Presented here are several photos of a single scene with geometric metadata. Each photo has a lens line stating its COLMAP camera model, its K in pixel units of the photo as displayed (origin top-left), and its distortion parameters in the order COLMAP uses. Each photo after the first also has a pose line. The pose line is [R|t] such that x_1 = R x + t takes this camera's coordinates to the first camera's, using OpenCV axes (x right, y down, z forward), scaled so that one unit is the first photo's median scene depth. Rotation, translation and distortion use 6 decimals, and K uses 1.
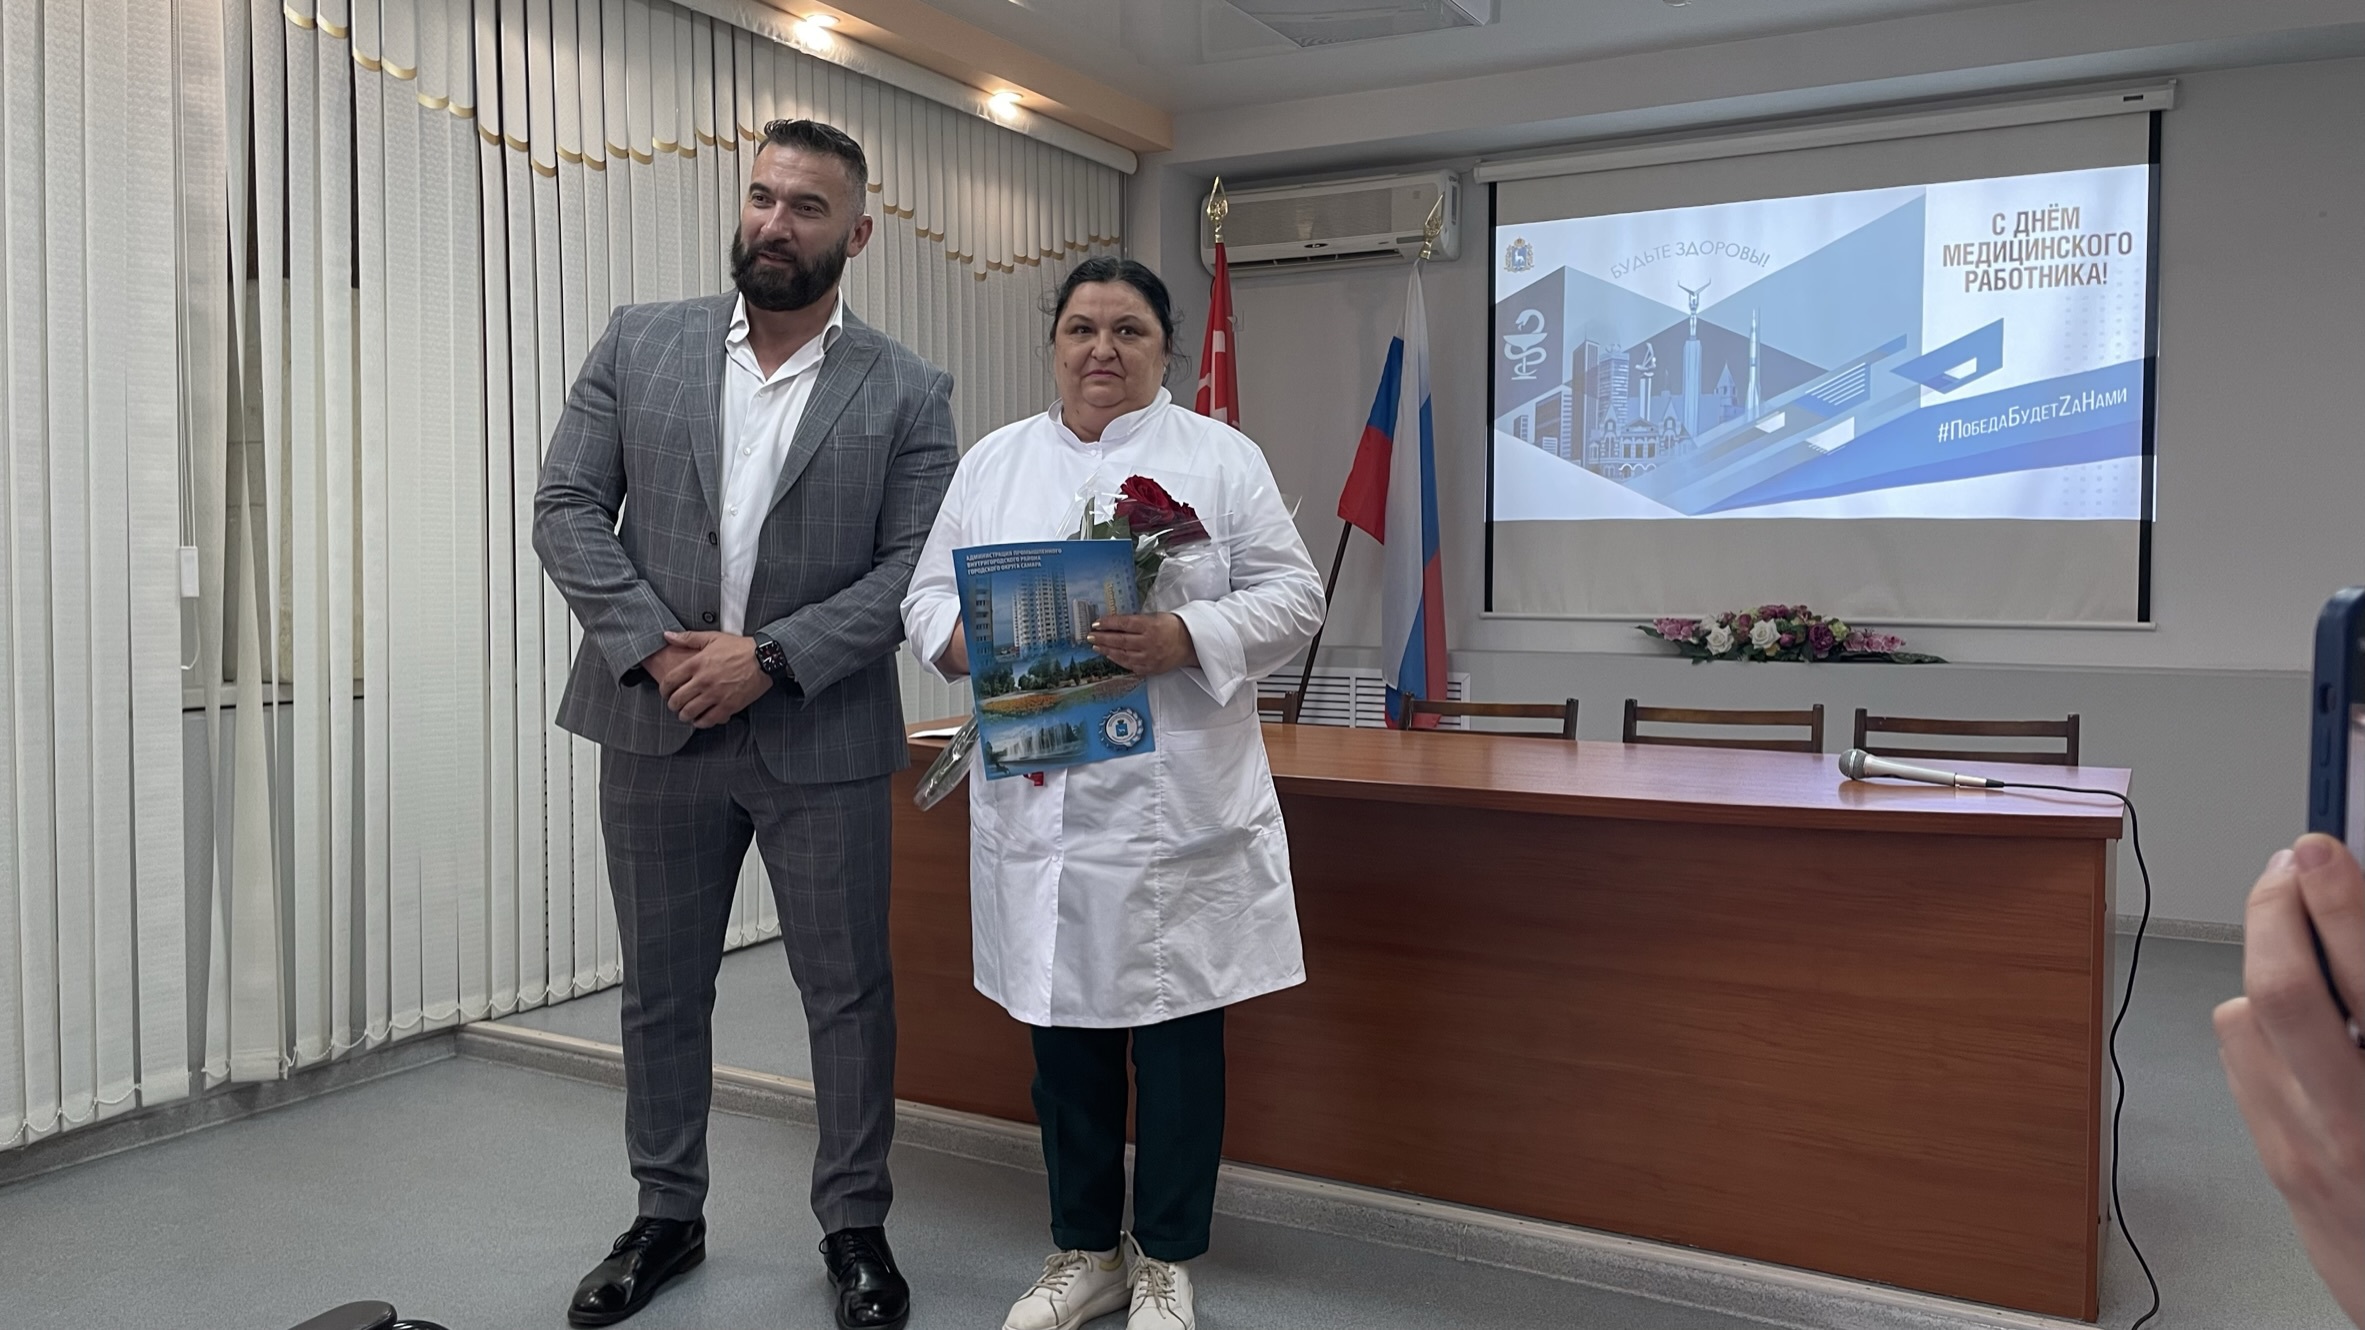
lens RADIAL K [[1832.5, 0, 1207.5], [0, 1832.5, 647.6], [0, 0, 1]] dist [0.085749, -0.127891]
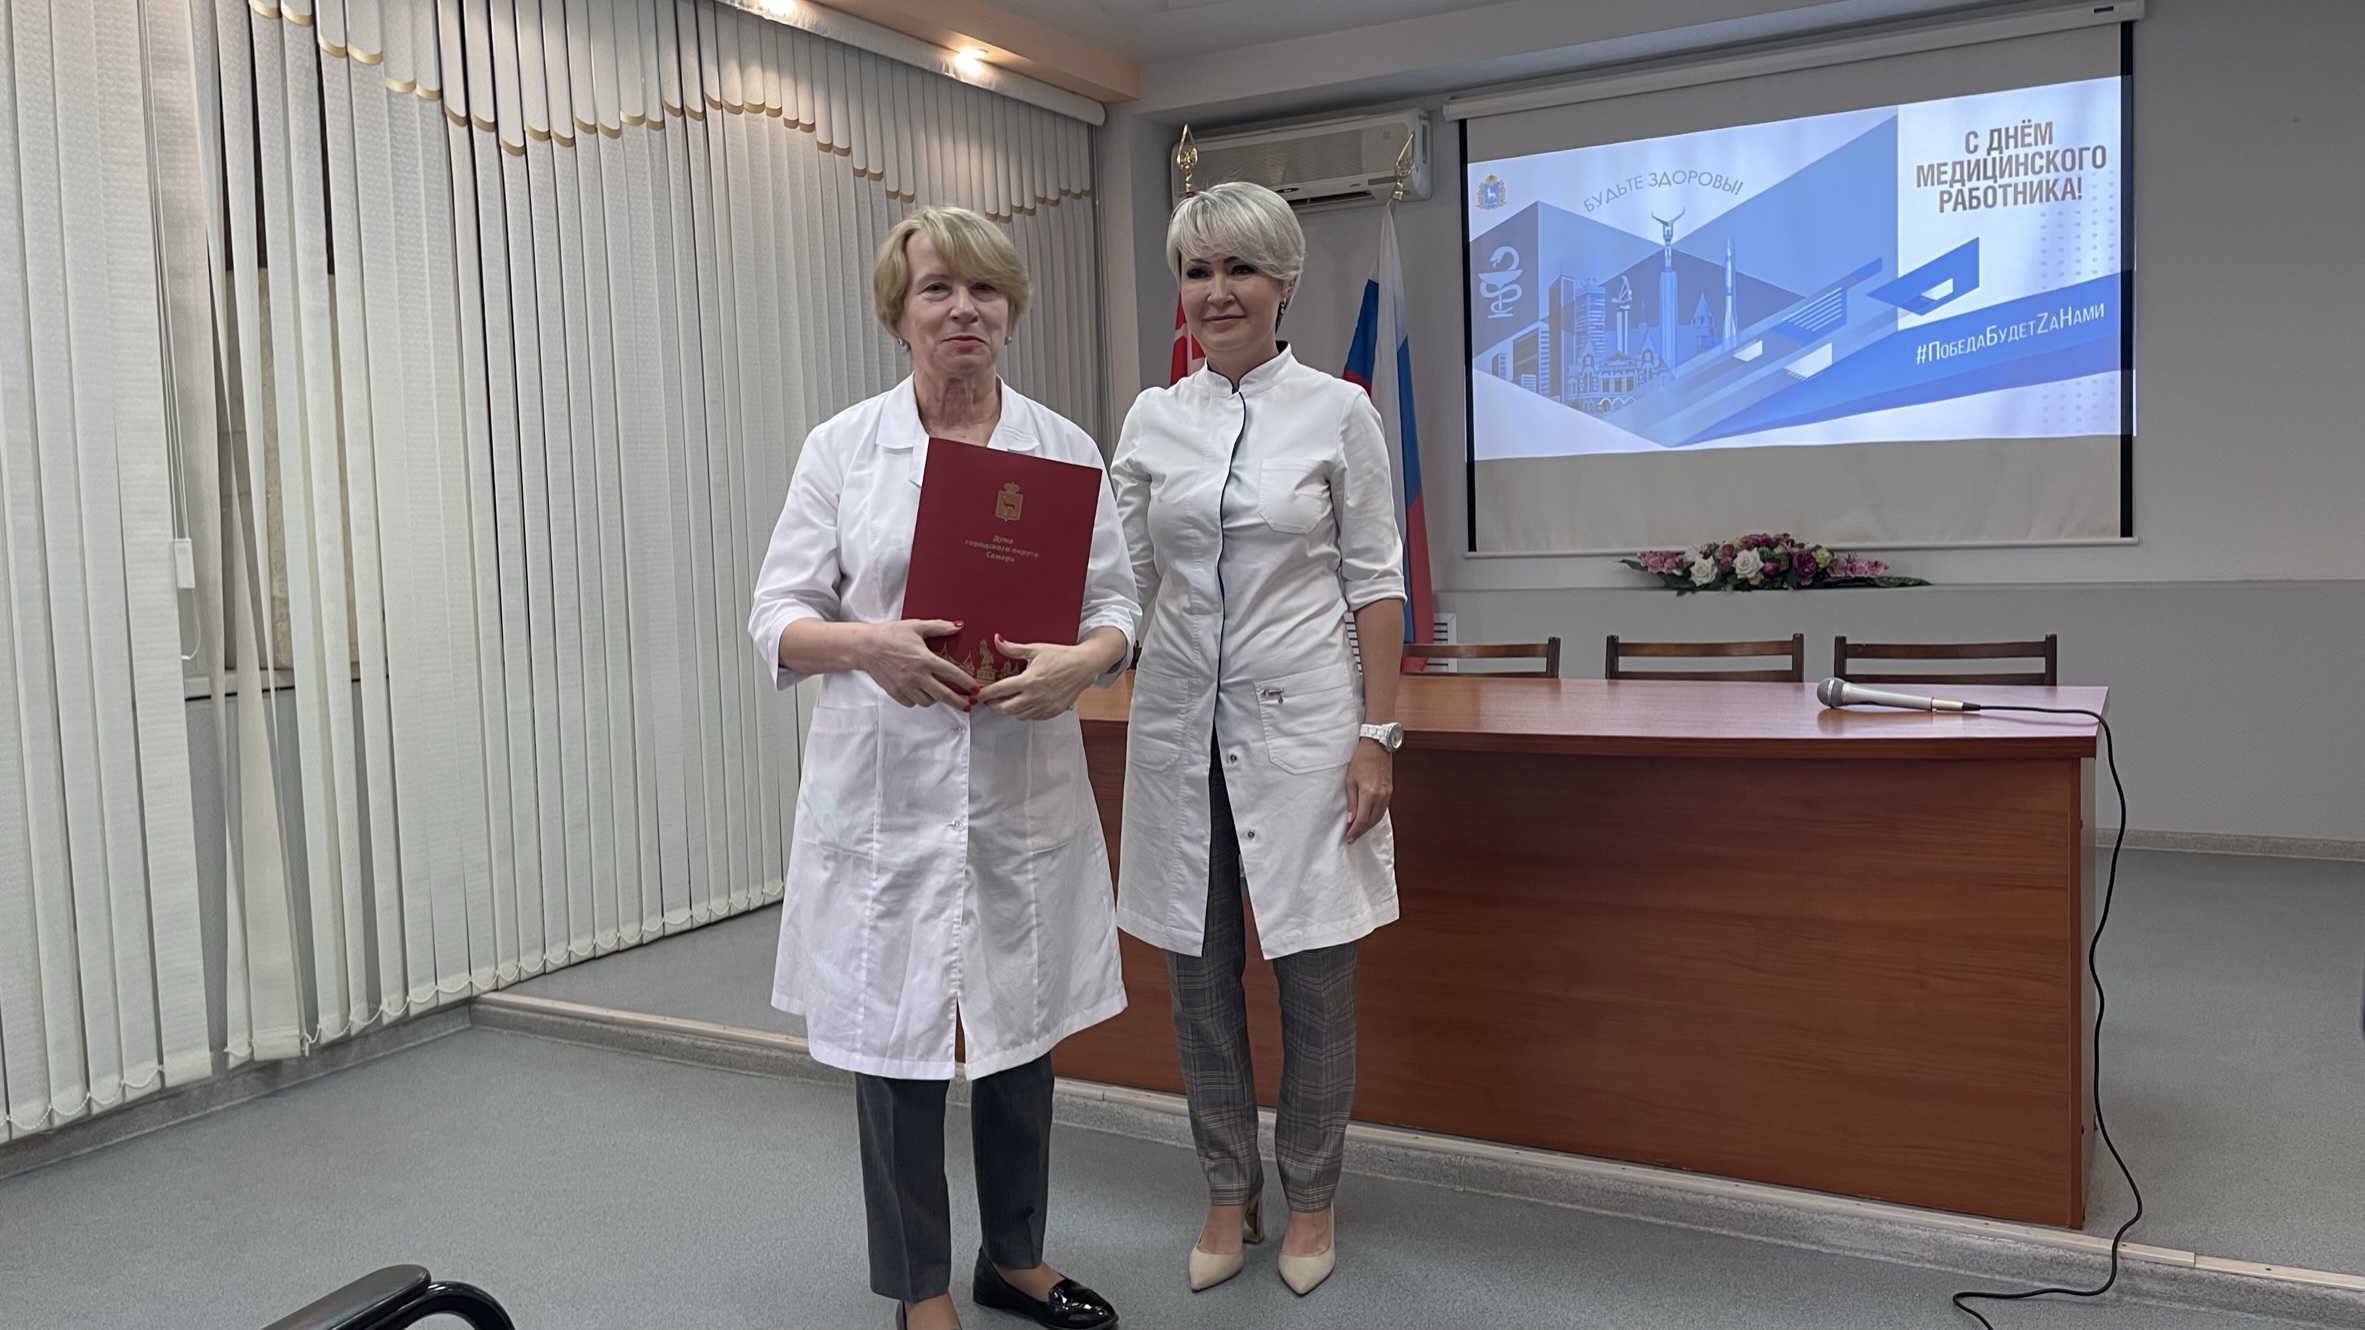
lens RADIAL K [[1831.2, 0, 1183.3], [0, 1831.2, 652.0], [0, 0, 1]] dist [0.082445, -0.119780]
pose [[0.999255, -0.037542, -0.008951, 0.002281], [0.037803, 0.998803, 0.031039, -0.001996], [0.007775, -0.031354, 0.999478, -0.006283]]
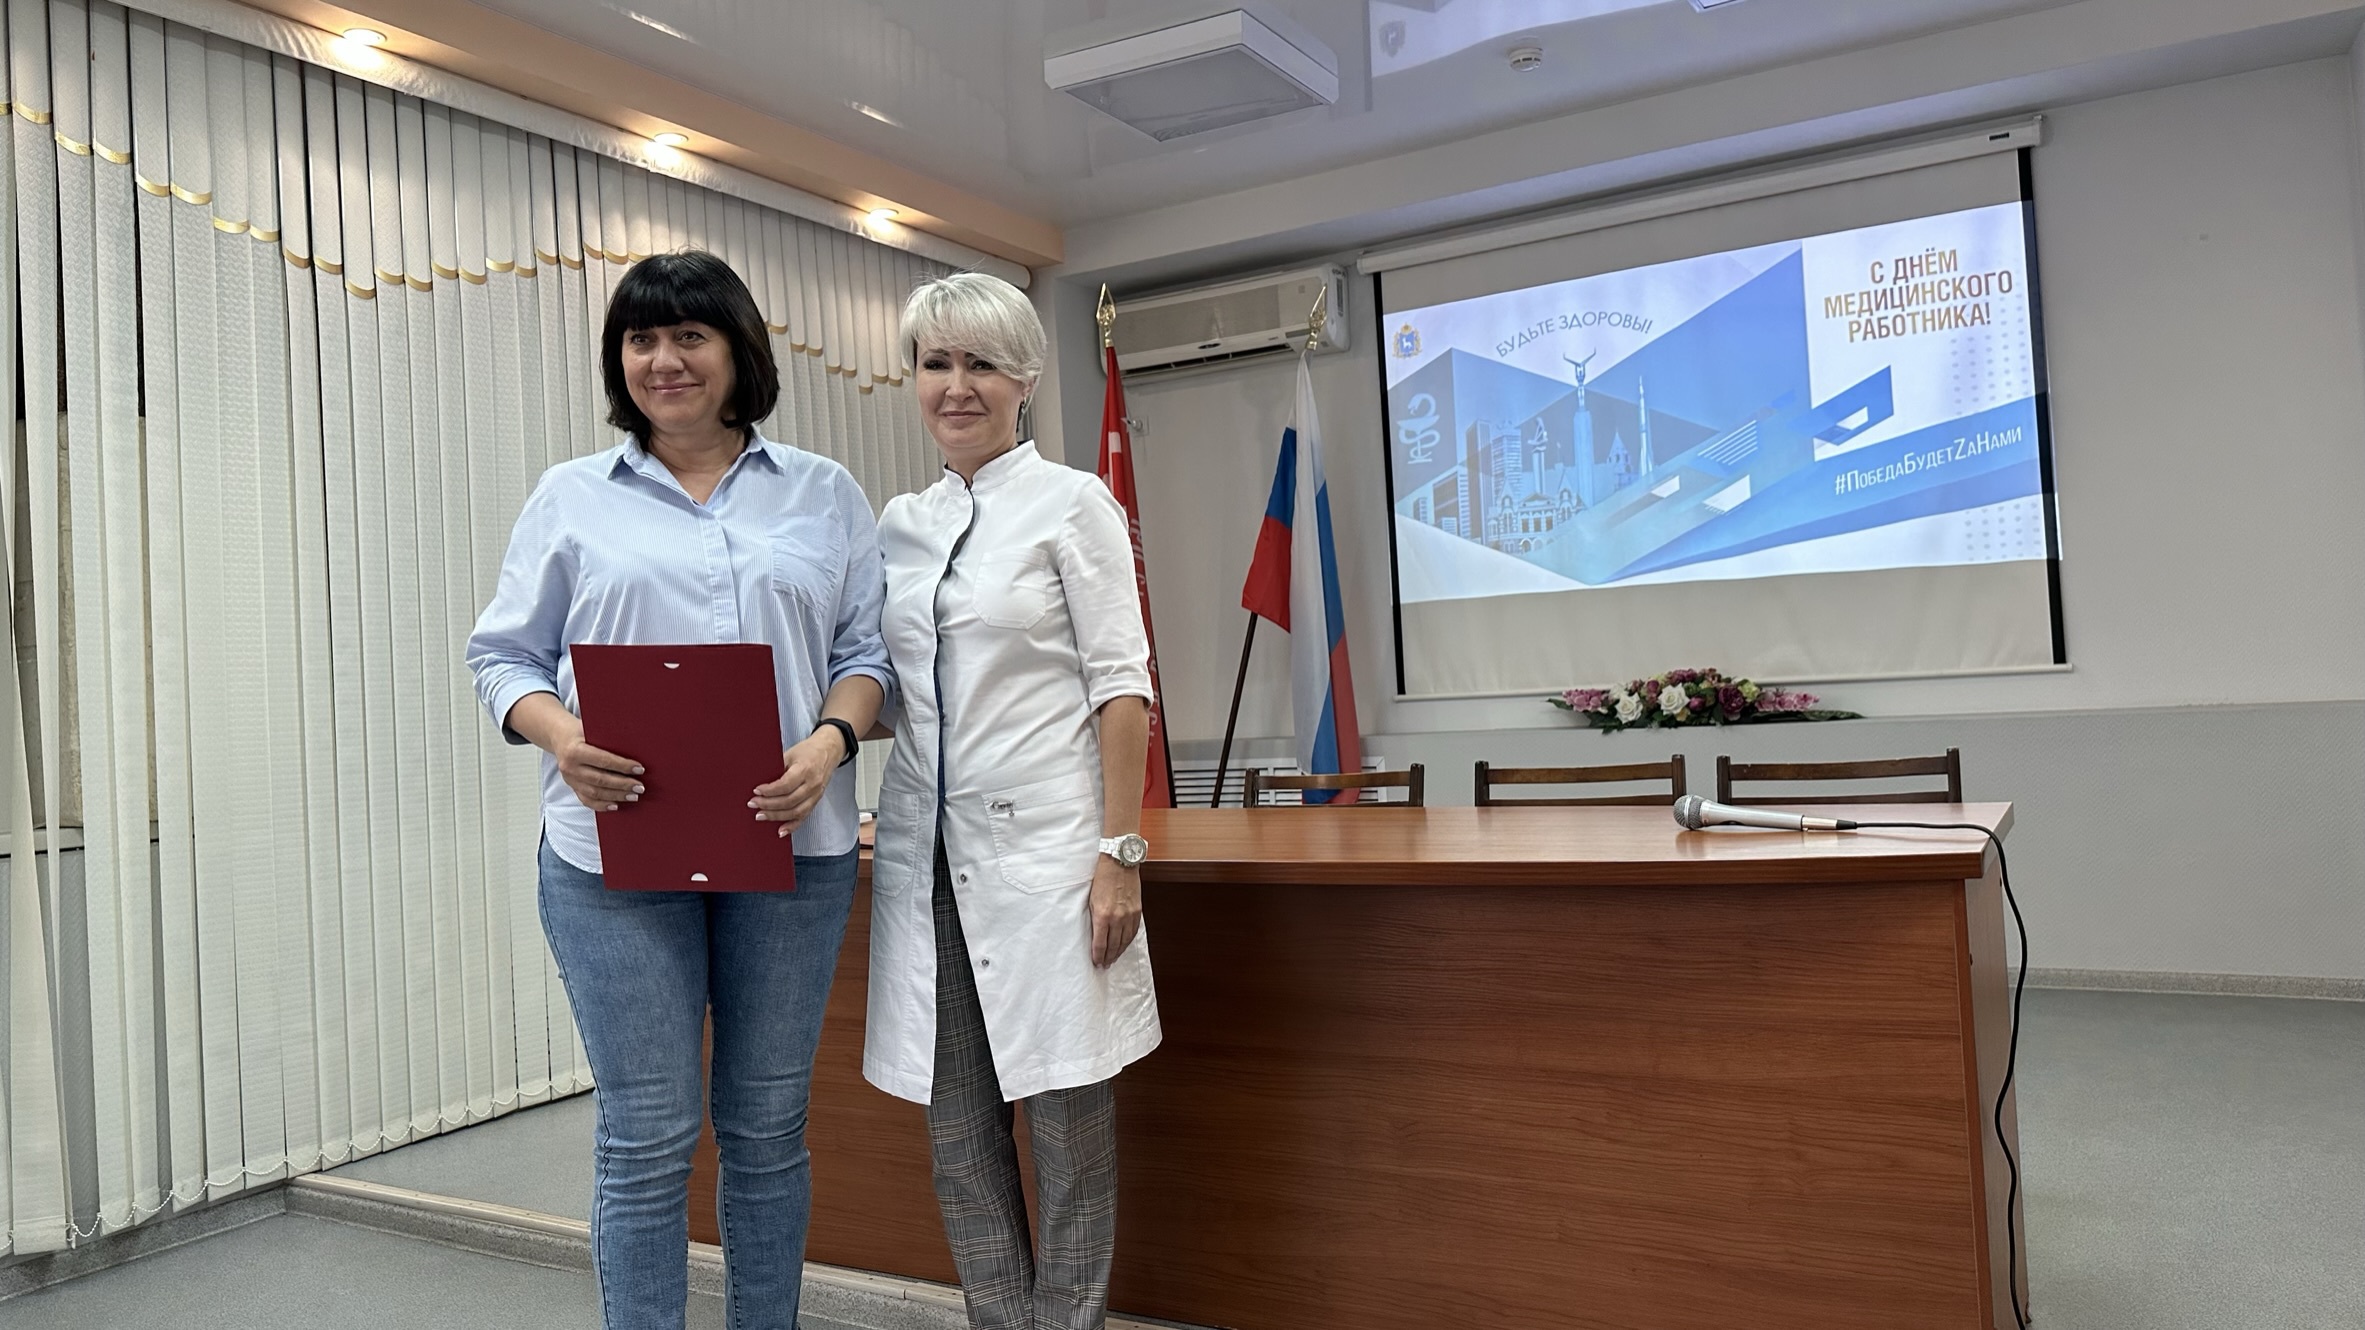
lens RADIAL K [[1696.8, 0, 1173.0], [0, 1696.8, 654.5], [0, 0, 1]] dist [0.088435, -0.116911]
pose [[0.997918, -0.058289, -0.027598, 0.063534], [0.056395, 0.996288, -0.065033, 0.013280], [0.031287, 0.063341, 0.997501, 0.083289]]
